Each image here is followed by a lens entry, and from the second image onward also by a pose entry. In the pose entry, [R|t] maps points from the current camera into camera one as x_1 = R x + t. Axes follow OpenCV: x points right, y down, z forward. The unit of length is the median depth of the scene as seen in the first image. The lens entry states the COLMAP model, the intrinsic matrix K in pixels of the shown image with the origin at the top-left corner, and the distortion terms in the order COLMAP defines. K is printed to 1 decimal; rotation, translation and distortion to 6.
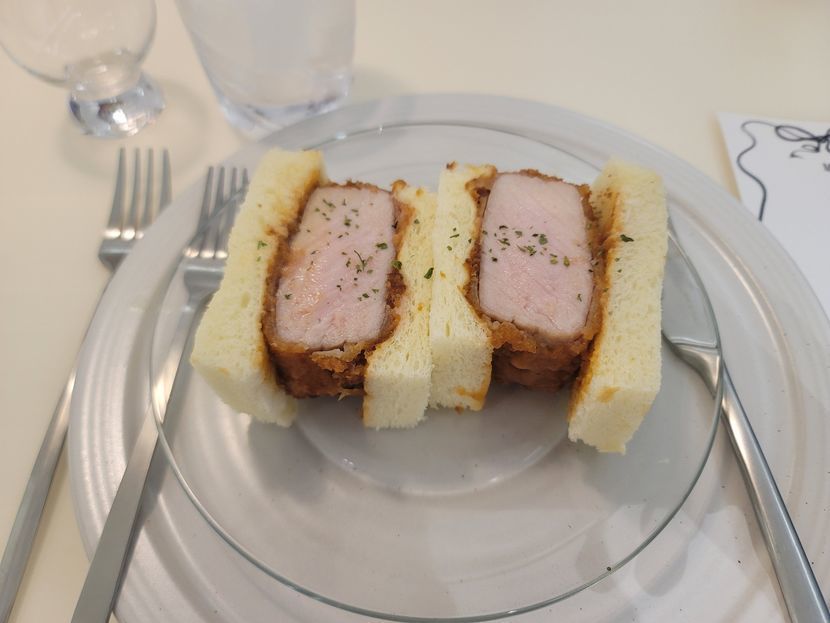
lens RADIAL K [[641.8, 0, 422.6], [0, 641.8, 314.5], [0, 0, 1]] dist [0.000752, 0.005103]
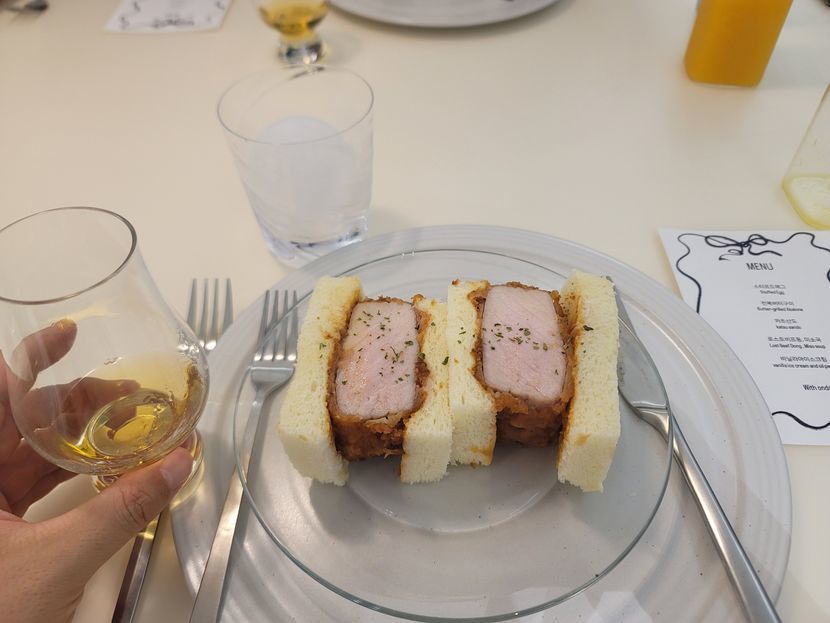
lens RADIAL K [[641.8, 0, 408.1], [0, 641.8, 312.0], [0, 0, 1]] dist [0.000752, 0.005103]
pose [[0.998714, -0.050367, -0.005863, -0.054226], [0.048669, 0.984600, -0.167909, 0.056589], [0.014230, 0.167407, 0.985785, -0.350550]]
